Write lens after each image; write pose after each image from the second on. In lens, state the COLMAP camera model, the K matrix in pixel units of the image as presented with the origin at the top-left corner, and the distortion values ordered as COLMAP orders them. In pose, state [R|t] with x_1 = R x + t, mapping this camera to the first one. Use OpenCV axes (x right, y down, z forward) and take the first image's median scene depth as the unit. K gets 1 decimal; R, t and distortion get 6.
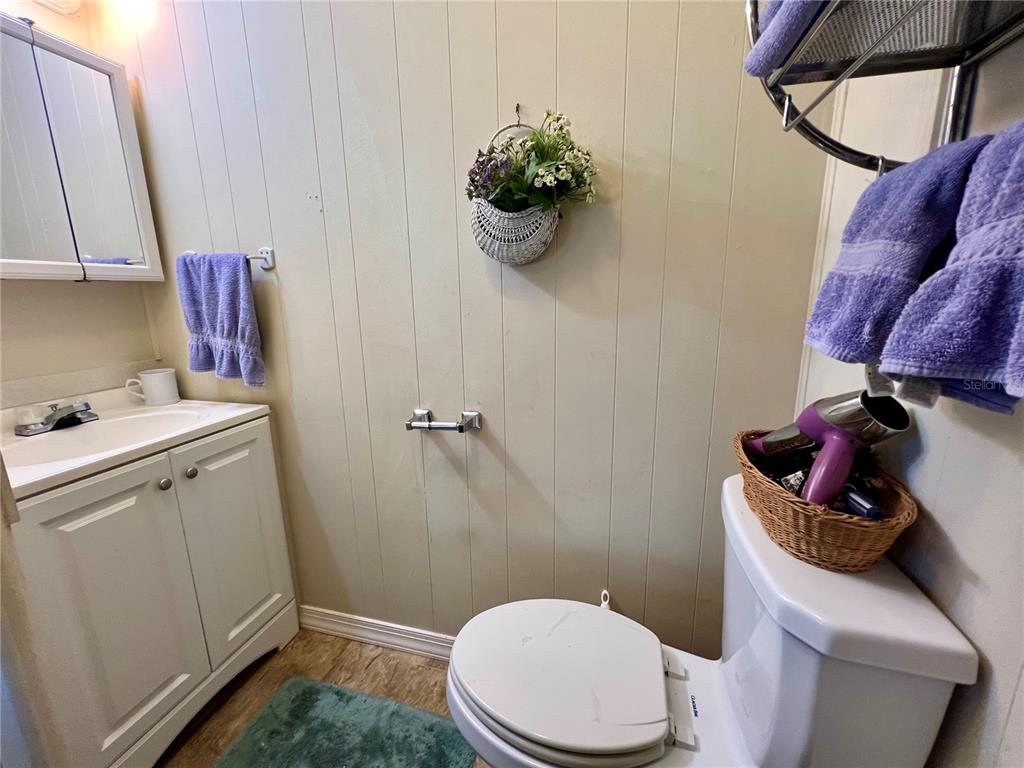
lens RADIAL K [[410.9, 0, 511.9], [0, 410.9, 382.3], [0, 0, 1]] dist [-0.003041, 0.000679]
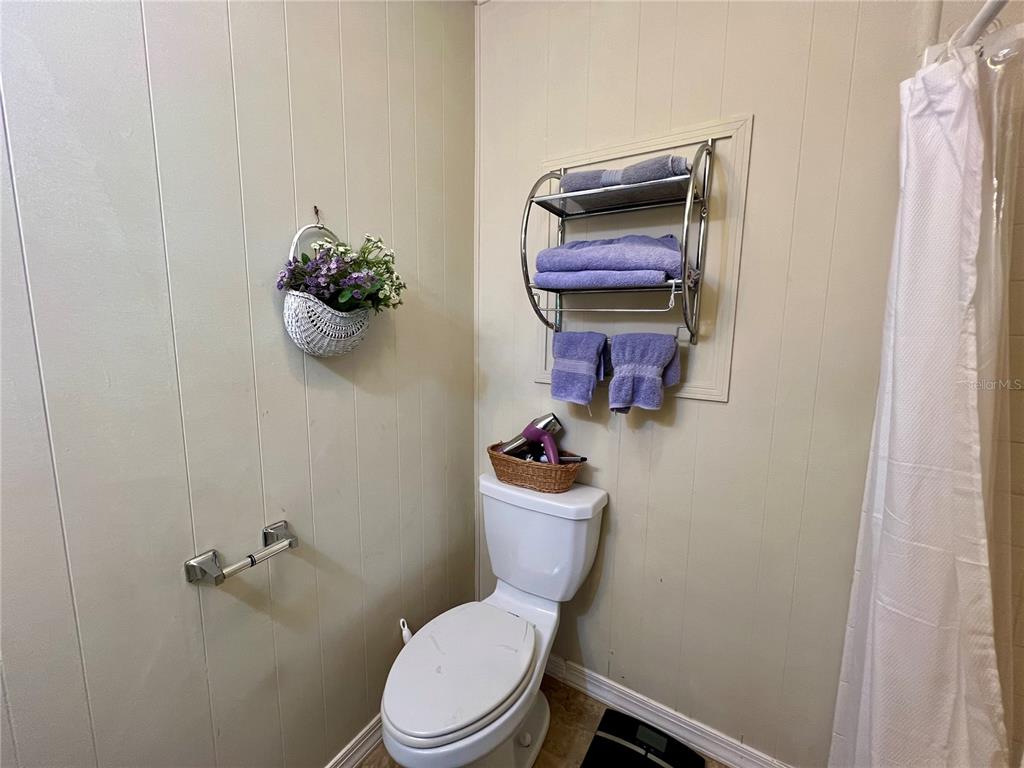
lens RADIAL K [[410.9, 0, 510.1], [0, 410.9, 383.0], [0, 0, 1]] dist [-0.003041, 0.000679]
pose [[0.296651, -0.112463, 0.948341, -0.872361], [0.183306, 0.981282, 0.059030, -0.208484], [-0.937228, 0.156325, 0.311713, 0.280032]]
